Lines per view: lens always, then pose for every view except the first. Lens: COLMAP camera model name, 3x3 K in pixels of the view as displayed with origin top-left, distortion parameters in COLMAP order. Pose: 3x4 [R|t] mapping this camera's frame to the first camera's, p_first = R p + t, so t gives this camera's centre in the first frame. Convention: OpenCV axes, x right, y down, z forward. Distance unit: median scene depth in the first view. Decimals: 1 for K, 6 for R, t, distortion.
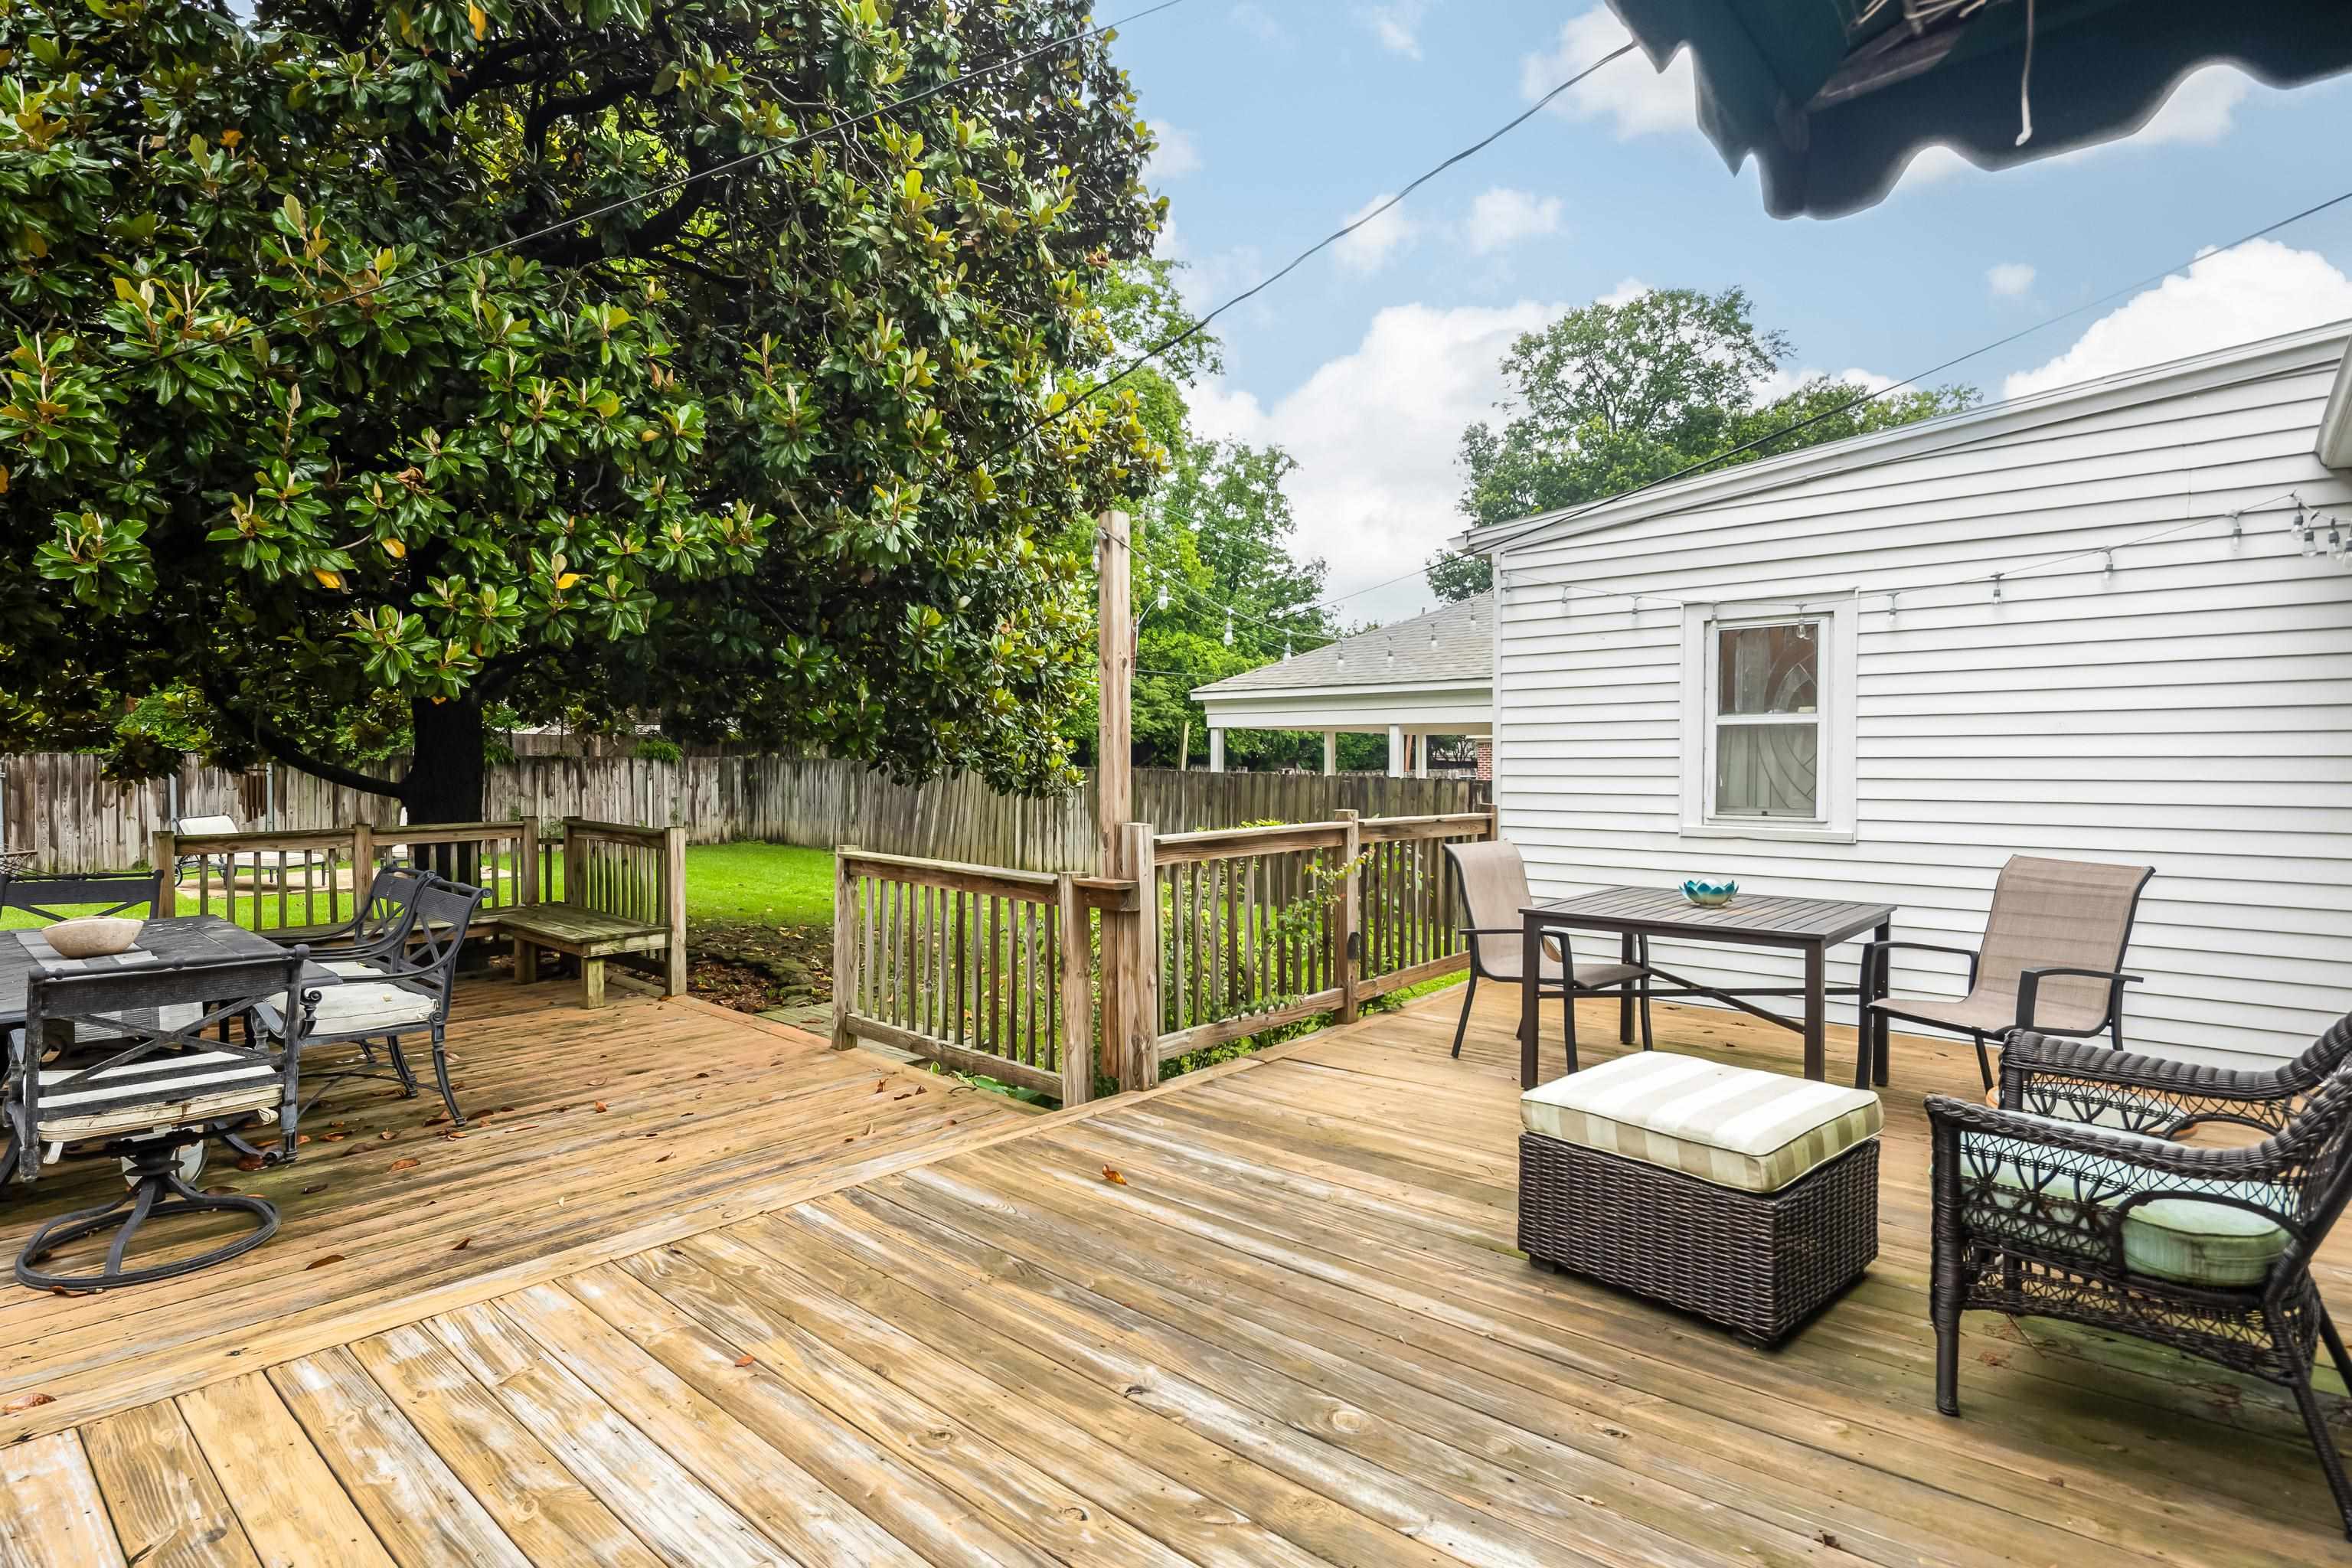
lens RADIAL K [[1174.1, 0, 1179.4], [0, 1174.1, 776.8], [0, 0, 1]] dist [0.002251, -0.003398]
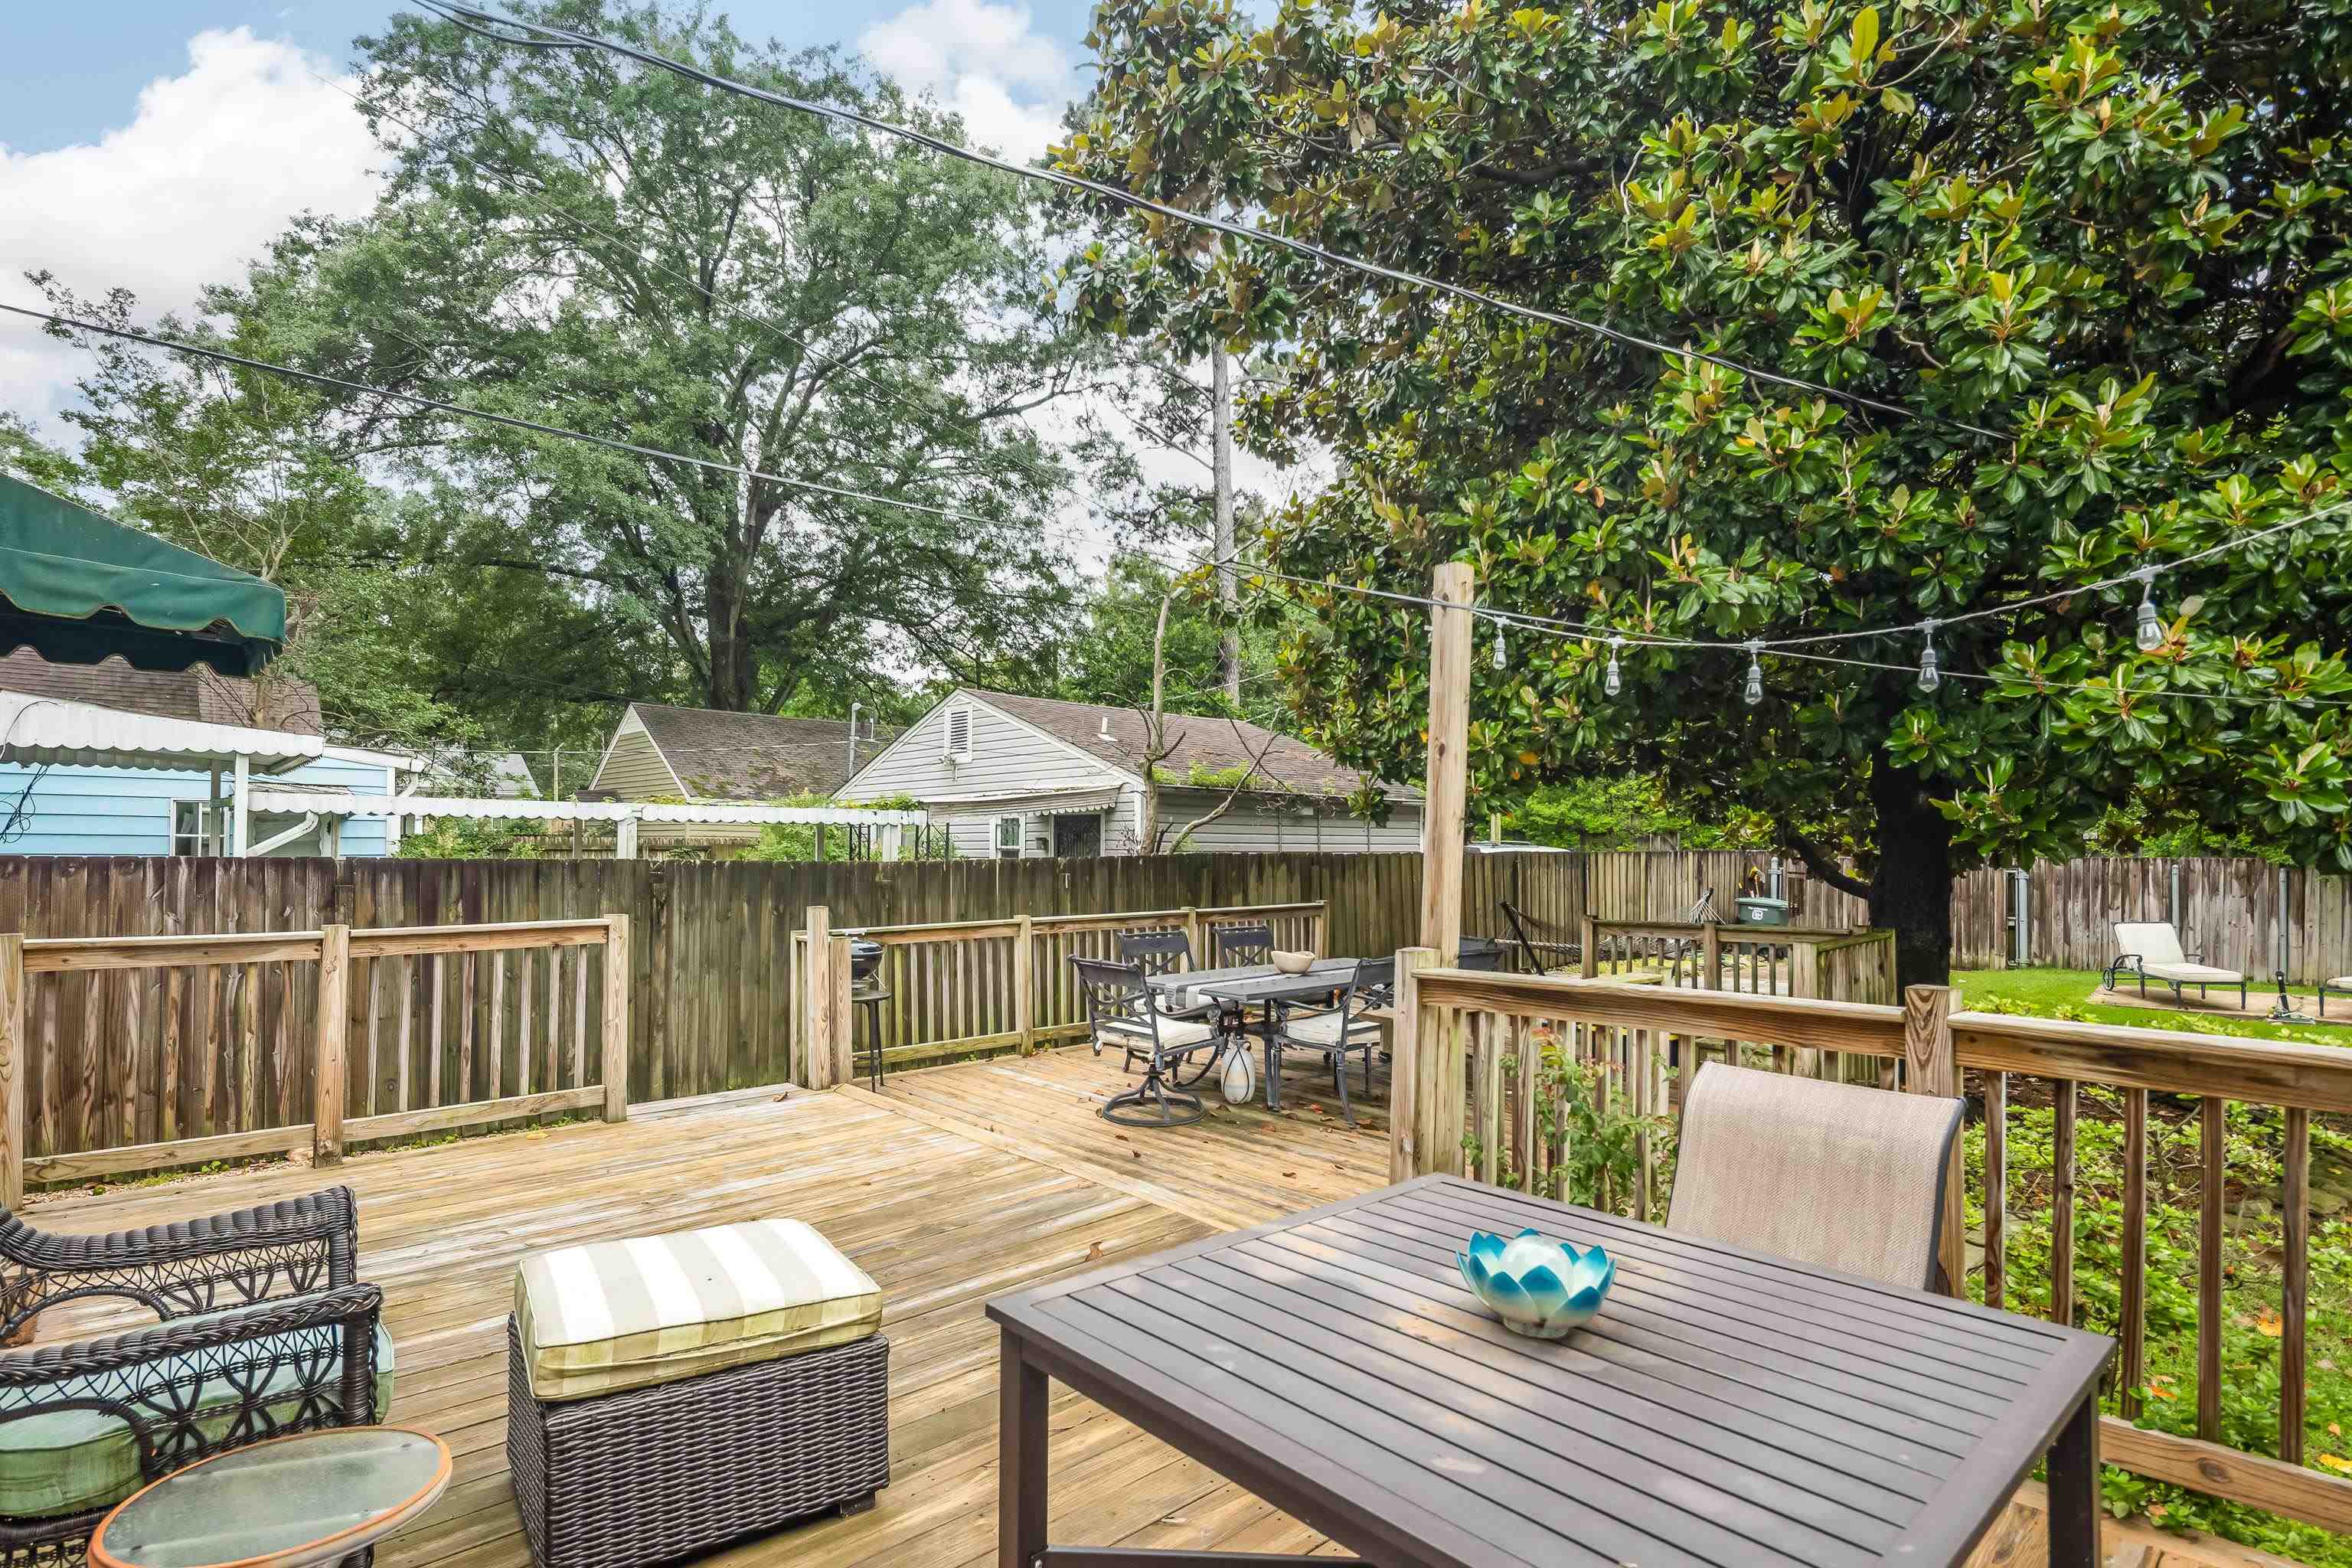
lens RADIAL K [[1174.1, 0, 1153.7], [0, 1174.1, 832.6], [0, 0, 1]] dist [0.002251, -0.003398]
pose [[-0.118630, -0.019239, -0.992752, 0.243487], [-0.020055, 0.999655, -0.016977, -0.008059], [0.992736, 0.017896, -0.118975, 0.277323]]
